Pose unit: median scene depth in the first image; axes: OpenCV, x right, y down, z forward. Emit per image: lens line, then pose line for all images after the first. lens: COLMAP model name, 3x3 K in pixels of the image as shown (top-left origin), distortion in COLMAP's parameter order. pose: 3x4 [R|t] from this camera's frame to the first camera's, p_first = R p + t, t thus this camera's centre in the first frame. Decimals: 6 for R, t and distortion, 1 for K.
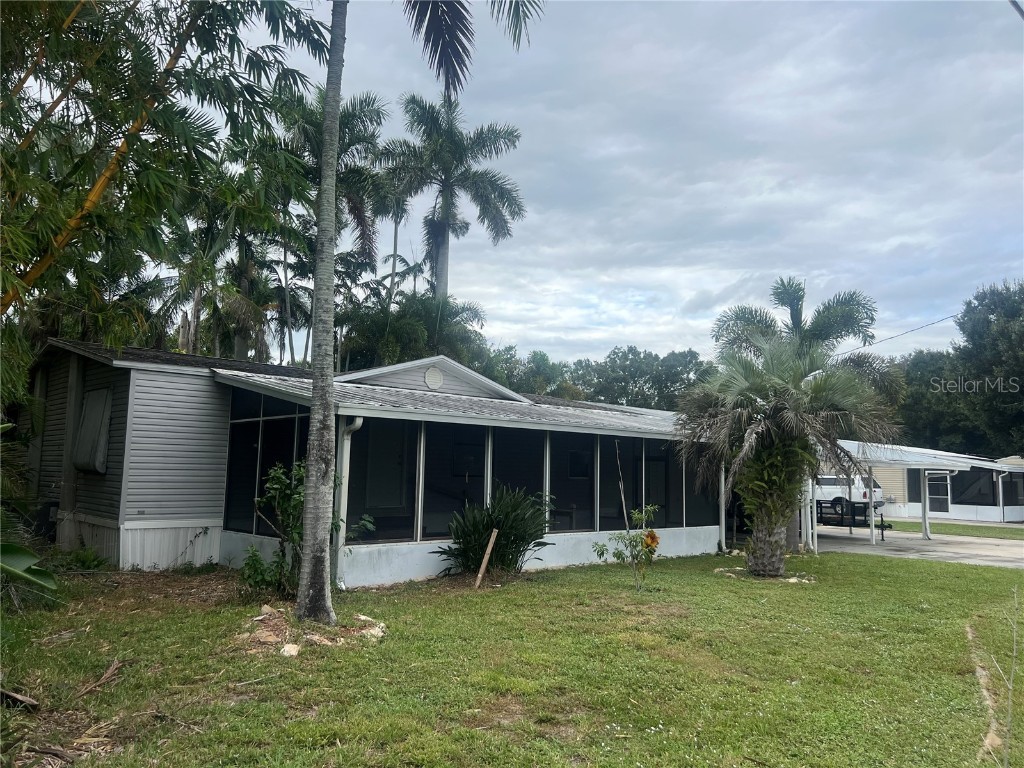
lens RADIAL K [[765.3, 0, 502.5], [0, 765.3, 394.1], [0, 0, 1]] dist [0.055313, -0.011698]
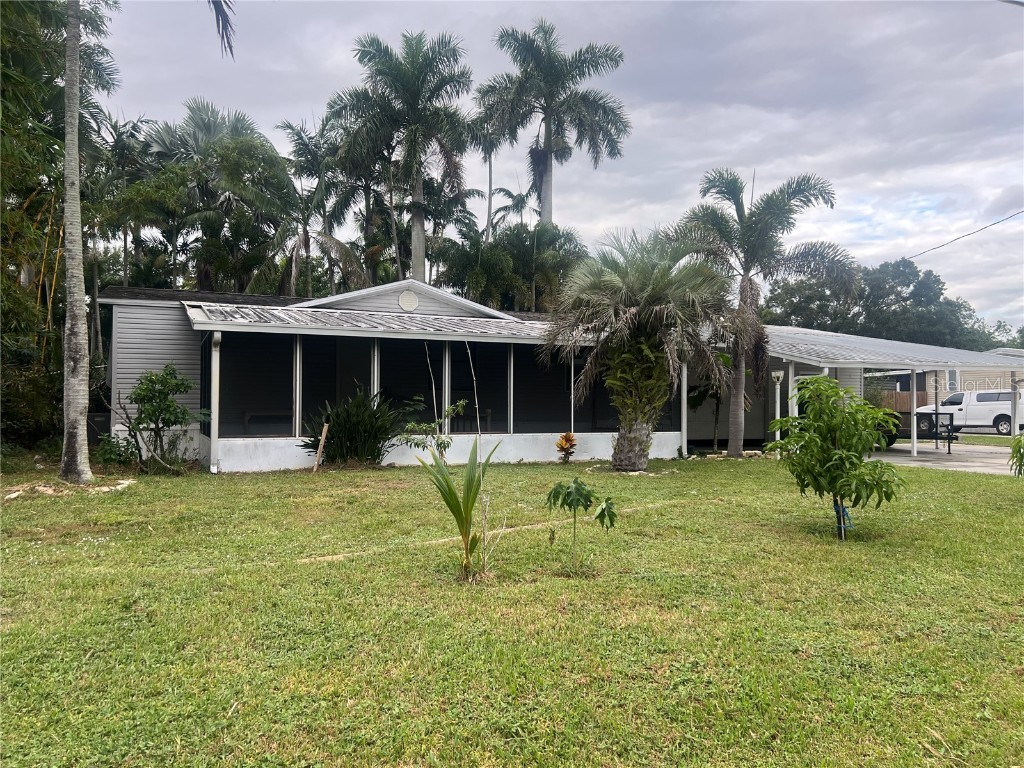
lens RADIAL K [[765.3, 0, 499.8], [0, 765.3, 386.7], [0, 0, 1]] dist [0.055313, -0.011698]
pose [[0.947248, -0.026218, -0.319427, 0.234837], [0.049647, 0.996622, 0.065423, 0.022517], [0.316632, -0.077831, 0.945350, -0.003152]]
